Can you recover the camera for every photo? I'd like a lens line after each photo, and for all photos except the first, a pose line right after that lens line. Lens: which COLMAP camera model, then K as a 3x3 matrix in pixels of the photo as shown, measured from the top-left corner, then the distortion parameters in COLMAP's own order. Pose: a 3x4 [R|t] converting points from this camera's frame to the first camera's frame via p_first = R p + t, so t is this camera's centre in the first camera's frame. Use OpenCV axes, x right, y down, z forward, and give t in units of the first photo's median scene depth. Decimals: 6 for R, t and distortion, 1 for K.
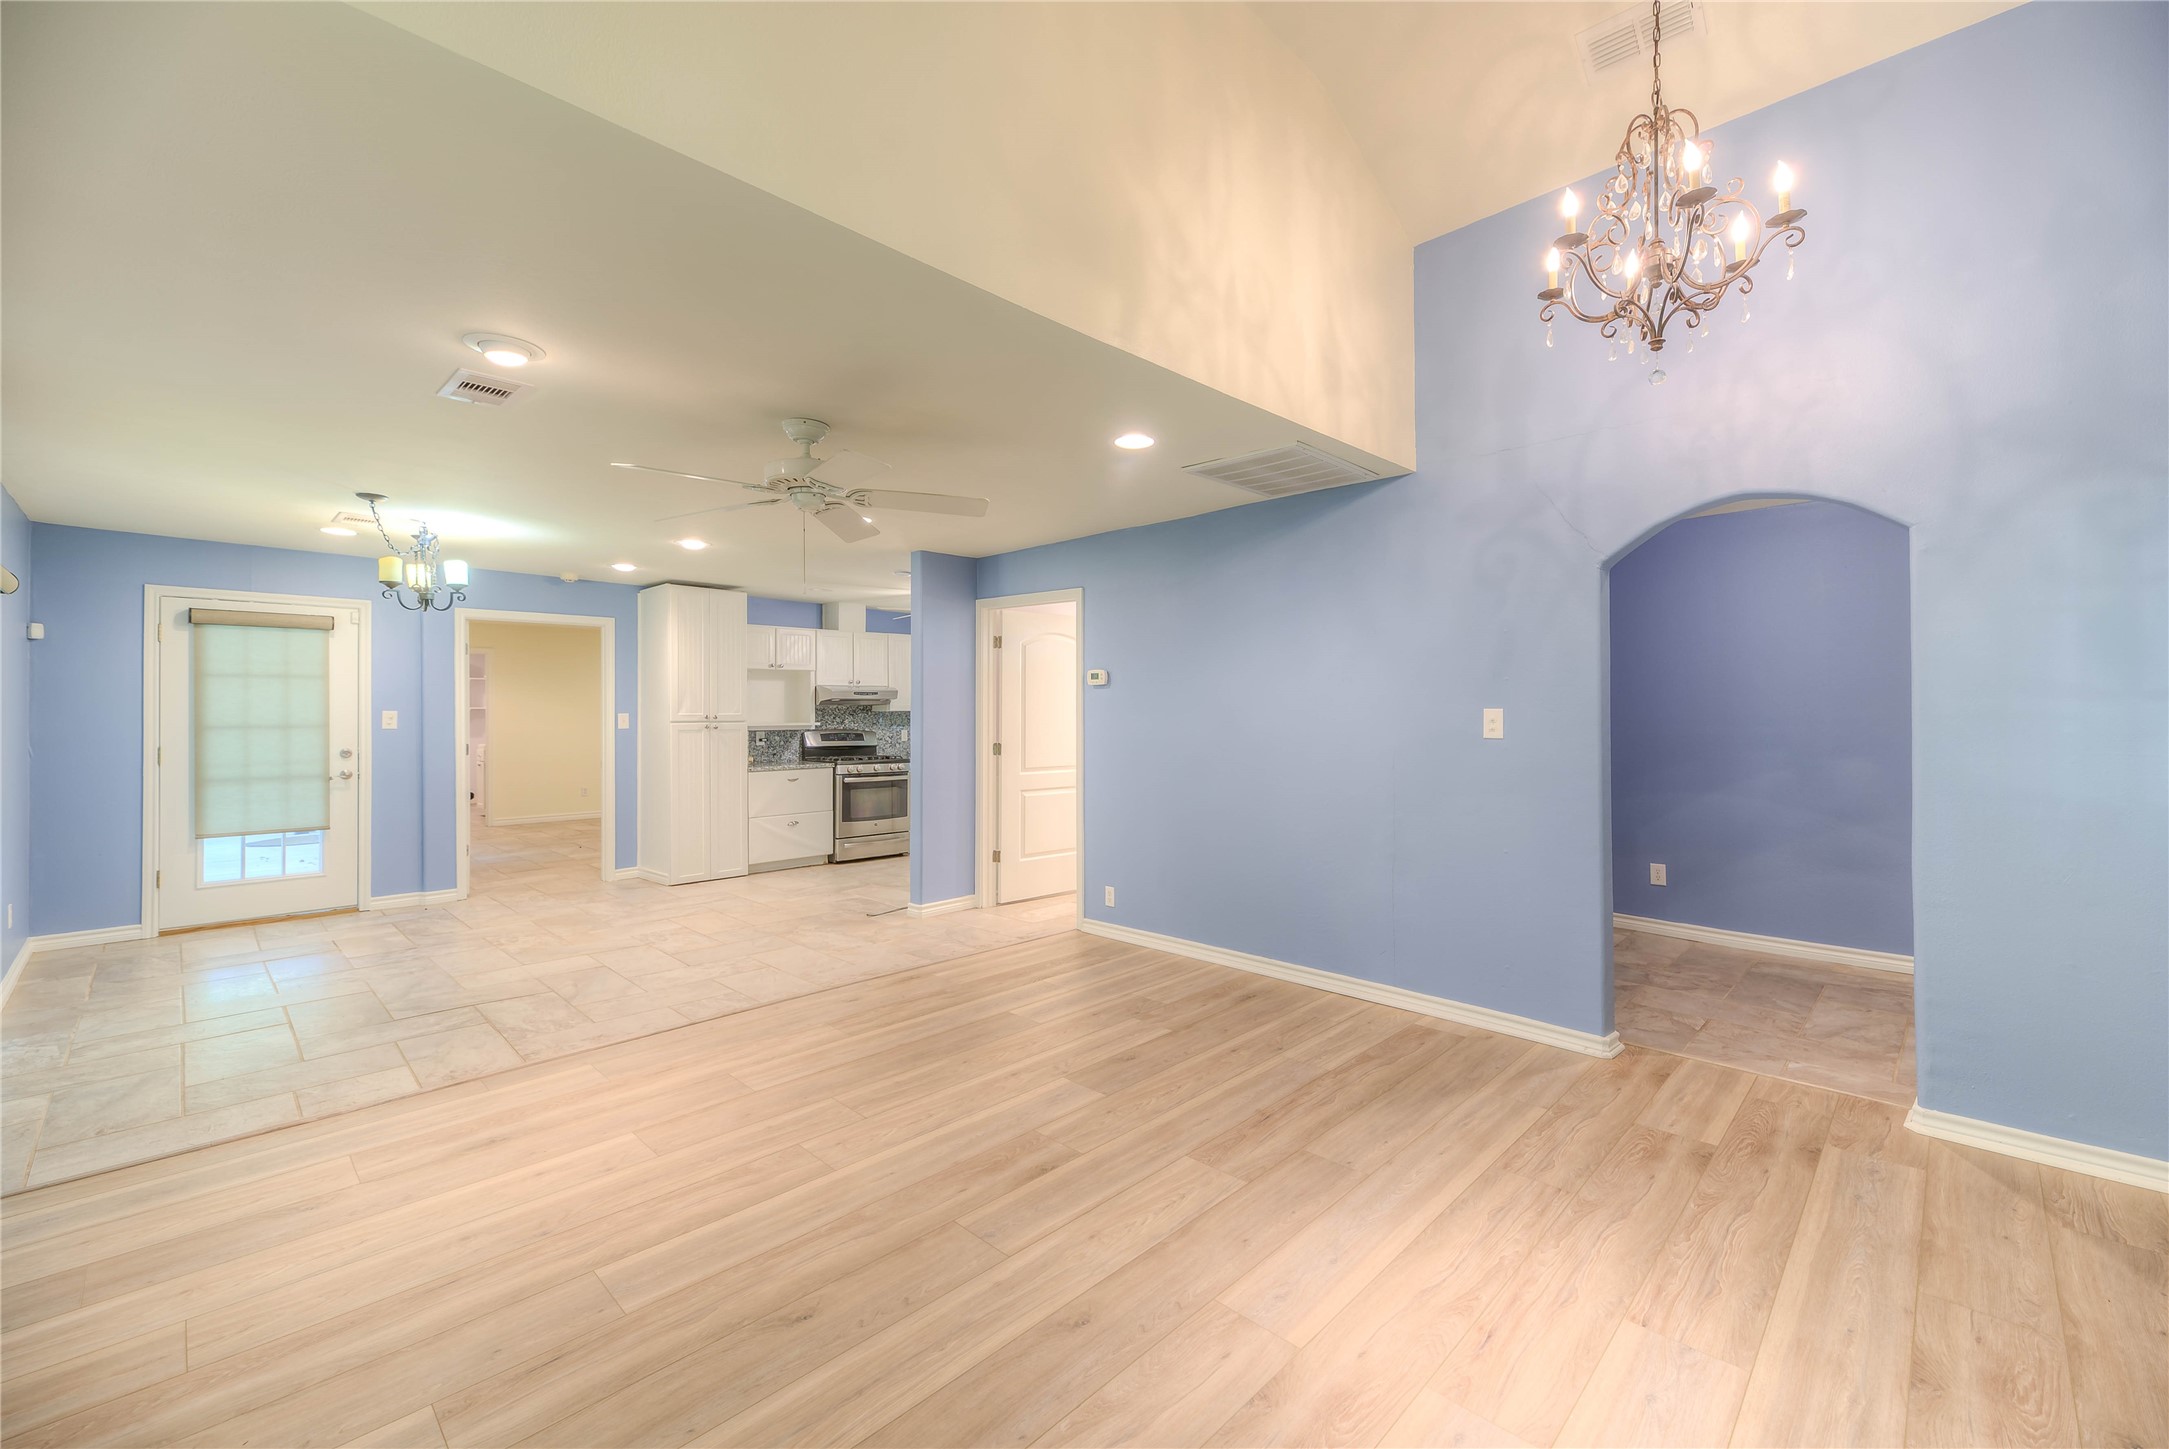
lens RADIAL K [[896.7, 0, 1103.2], [0, 896.7, 706.5], [0, 0, 1]] dist [0.017058, -0.001878]
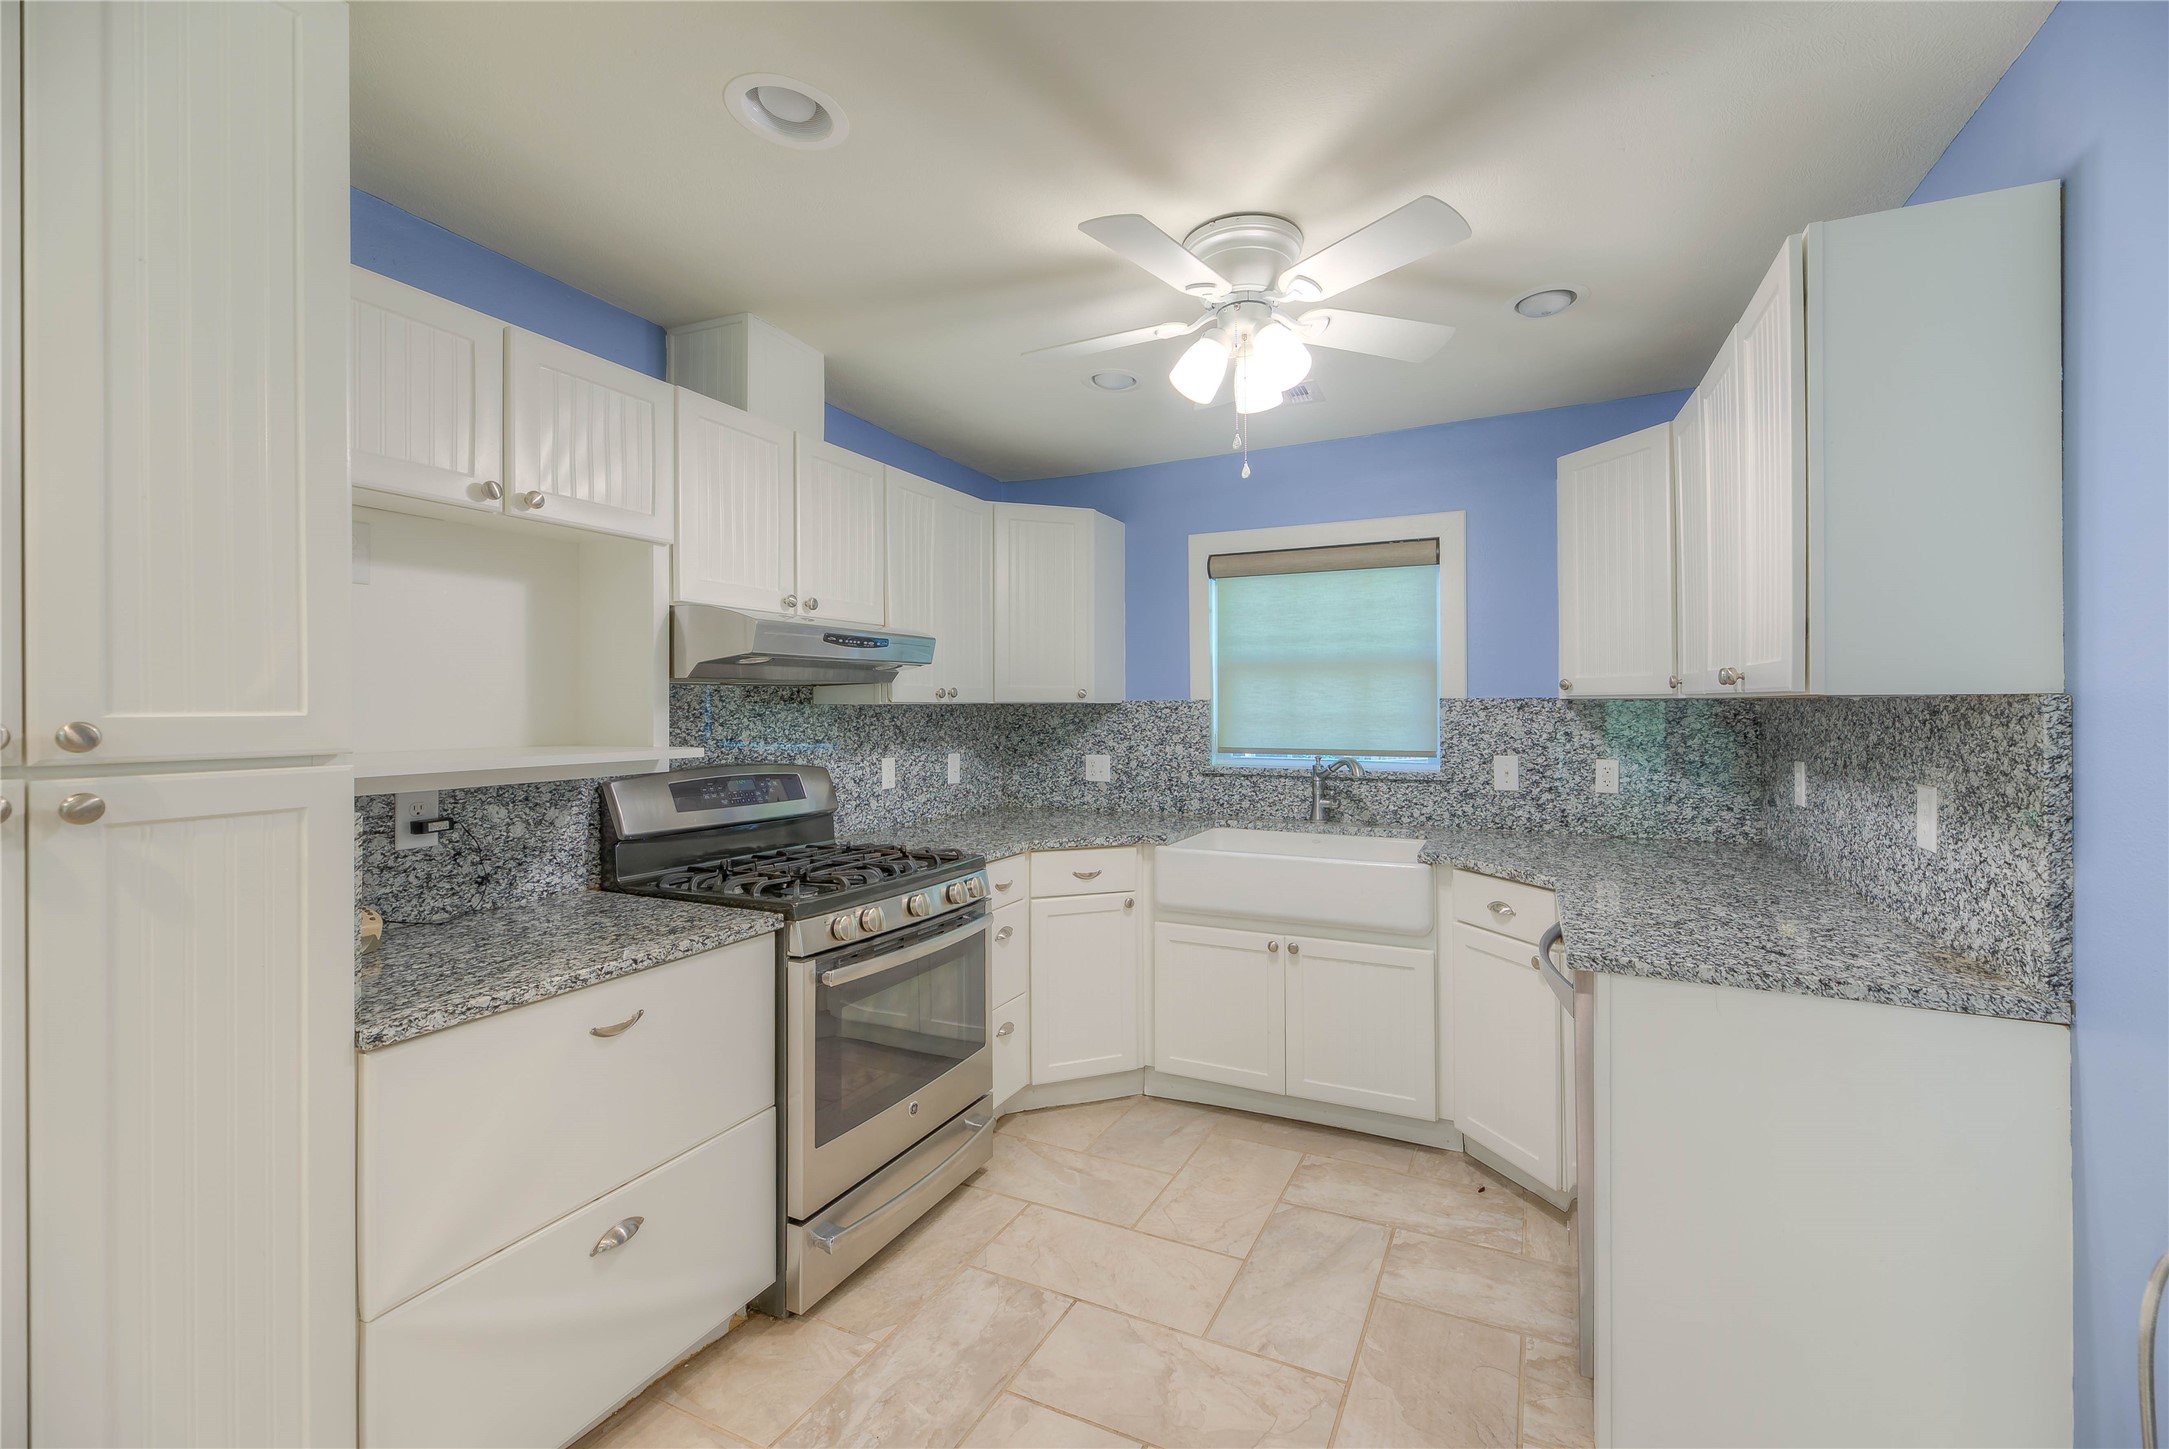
lens RADIAL K [[896.7, 0, 1099.0], [0, 896.7, 704.3], [0, 0, 1]] dist [0.017058, -0.001878]
pose [[0.948517, -0.000152, 0.316726, -0.295626], [-0.000184, 0.999999, 0.001030, 0.005660], [-0.316726, -0.001036, 0.948516, 0.740939]]
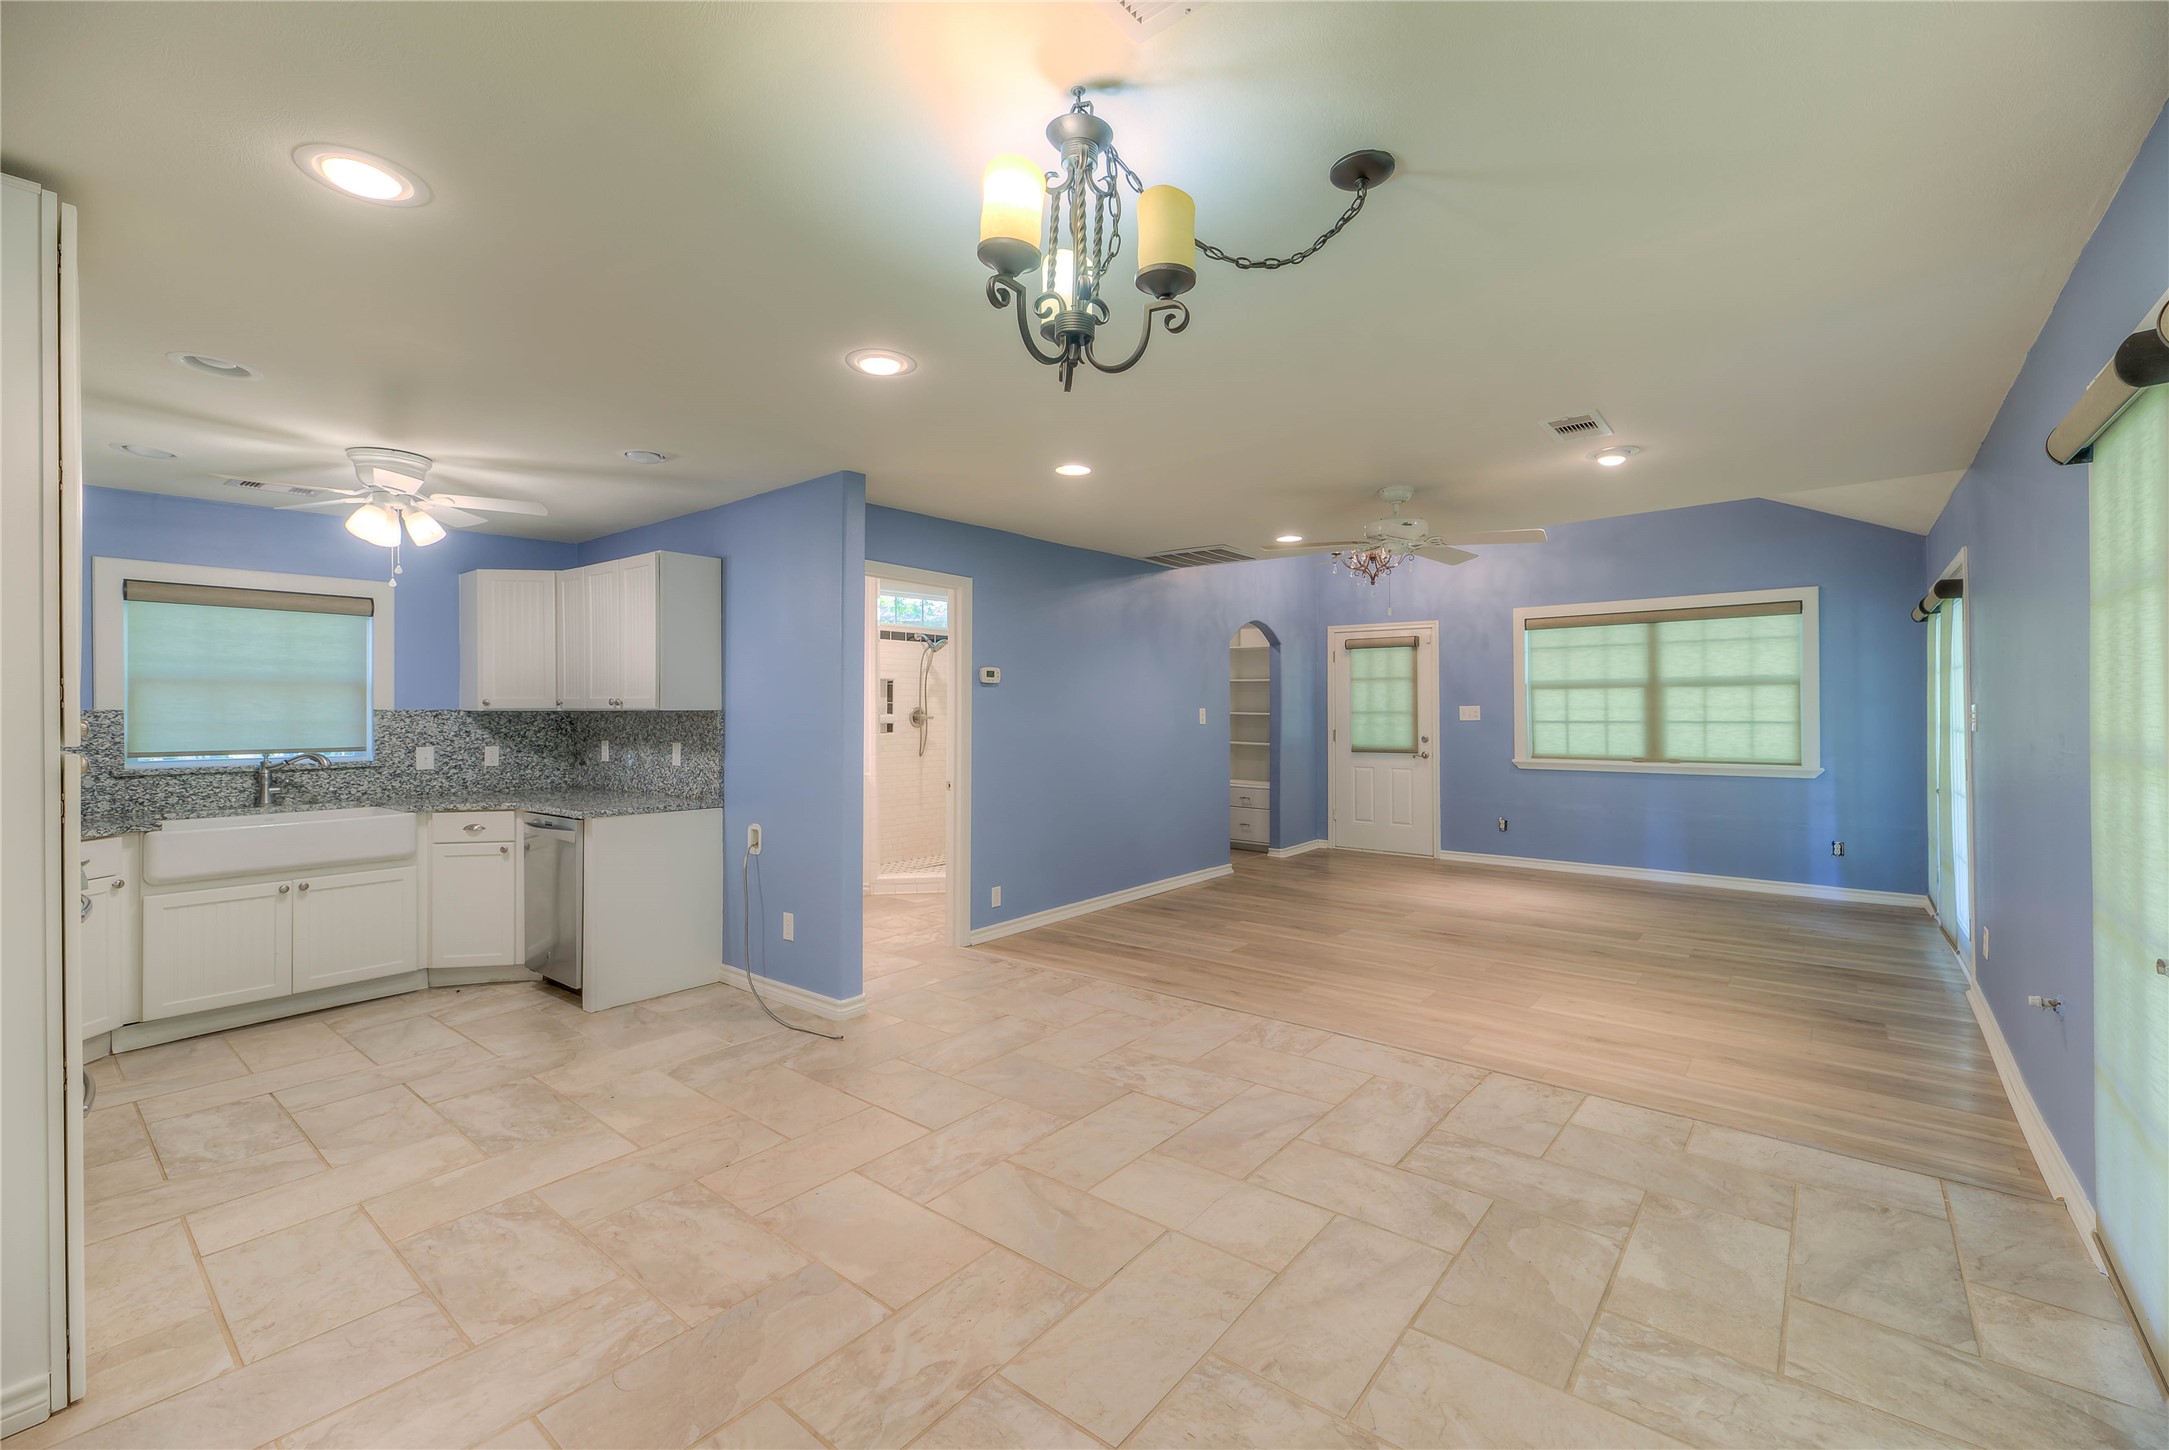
lens RADIAL K [[896.7, 0, 1134.3], [0, 896.7, 705.7], [0, 0, 1]] dist [0.017058, -0.001878]
pose [[-0.113610, 0.009376, 0.993481, -0.675590], [0.000343, 0.999956, -0.009398, 0.006467], [-0.993525, -0.000727, -0.113609, 0.648451]]
